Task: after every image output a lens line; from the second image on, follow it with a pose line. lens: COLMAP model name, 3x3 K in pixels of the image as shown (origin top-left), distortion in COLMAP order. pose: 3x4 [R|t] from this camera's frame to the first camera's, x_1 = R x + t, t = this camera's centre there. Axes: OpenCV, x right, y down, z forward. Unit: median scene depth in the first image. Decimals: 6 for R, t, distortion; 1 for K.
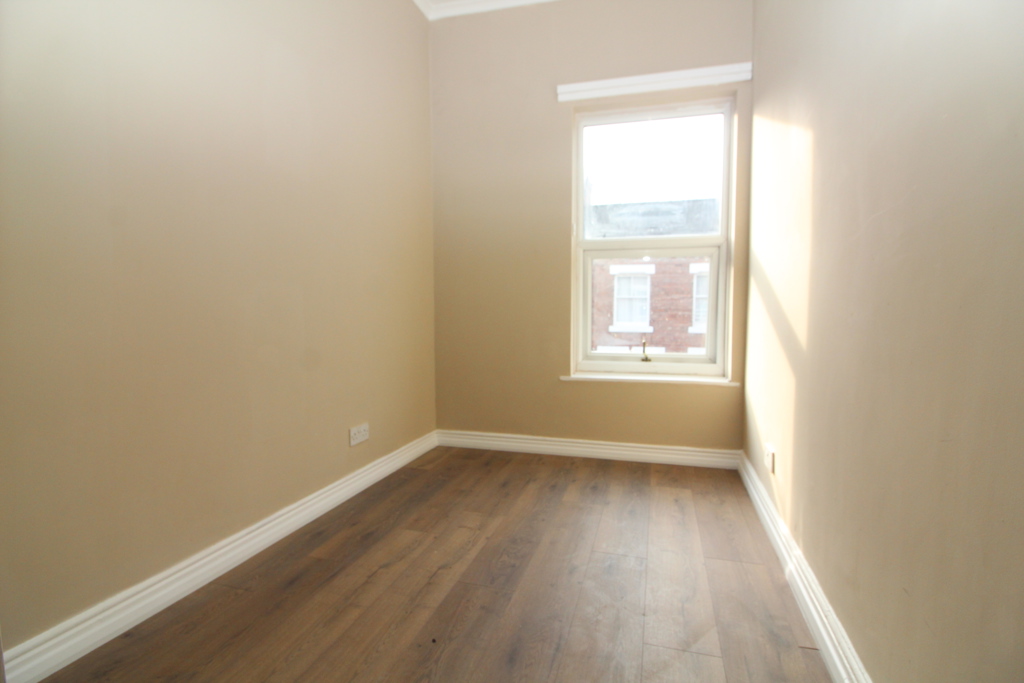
lens RADIAL K [[483.4, 0, 515.7], [0, 483.4, 336.1], [0, 0, 1]] dist [0.006072, -0.016148]
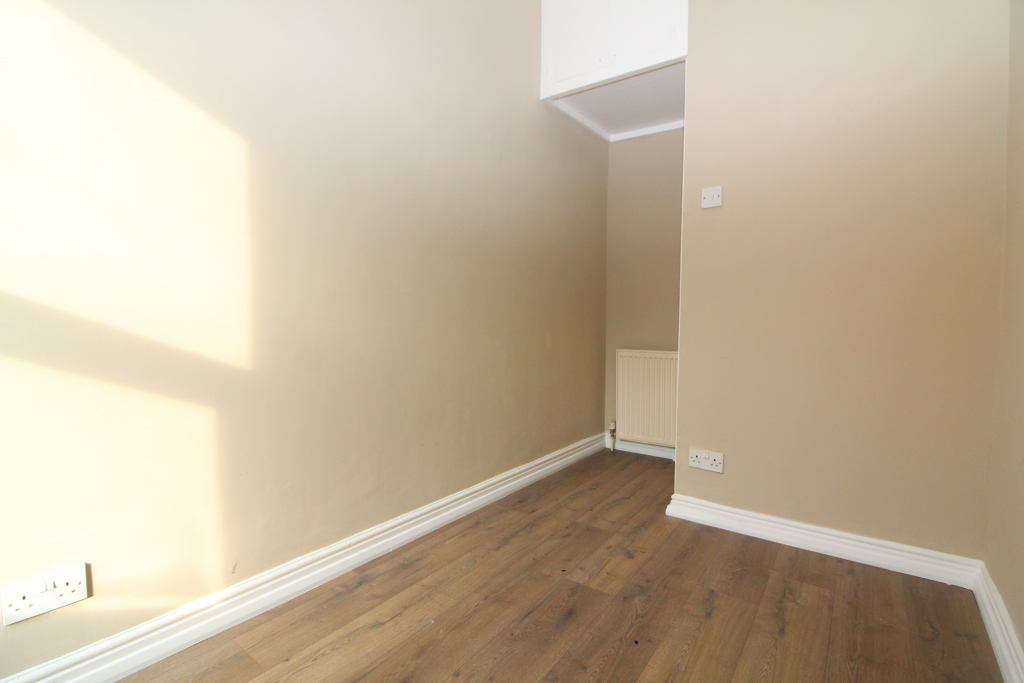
lens RADIAL K [[483.4, 0, 515.7], [0, 483.4, 336.1], [0, 0, 1]] dist [0.006072, -0.016148]
pose [[-0.943920, -0.023120, 0.329364, -0.123969], [0.008386, 0.995545, 0.093918, -0.071113], [-0.330068, 0.091413, -0.939520, 0.991645]]
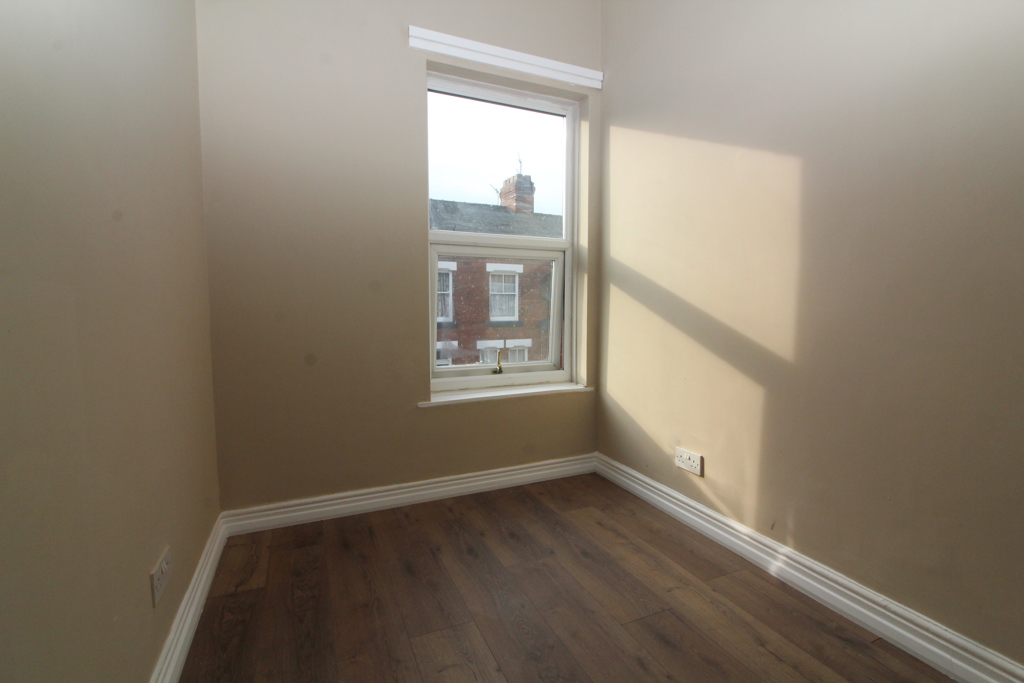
lens RADIAL K [[483.4, 0, 515.7], [0, 483.4, 336.1], [0, 0, 1]] dist [0.006072, -0.016148]
pose [[0.756458, -0.043292, 0.652608, -0.327738], [0.031753, 0.999061, 0.029469, -0.047481], [-0.653271, -0.001570, 0.757123, 0.337717]]
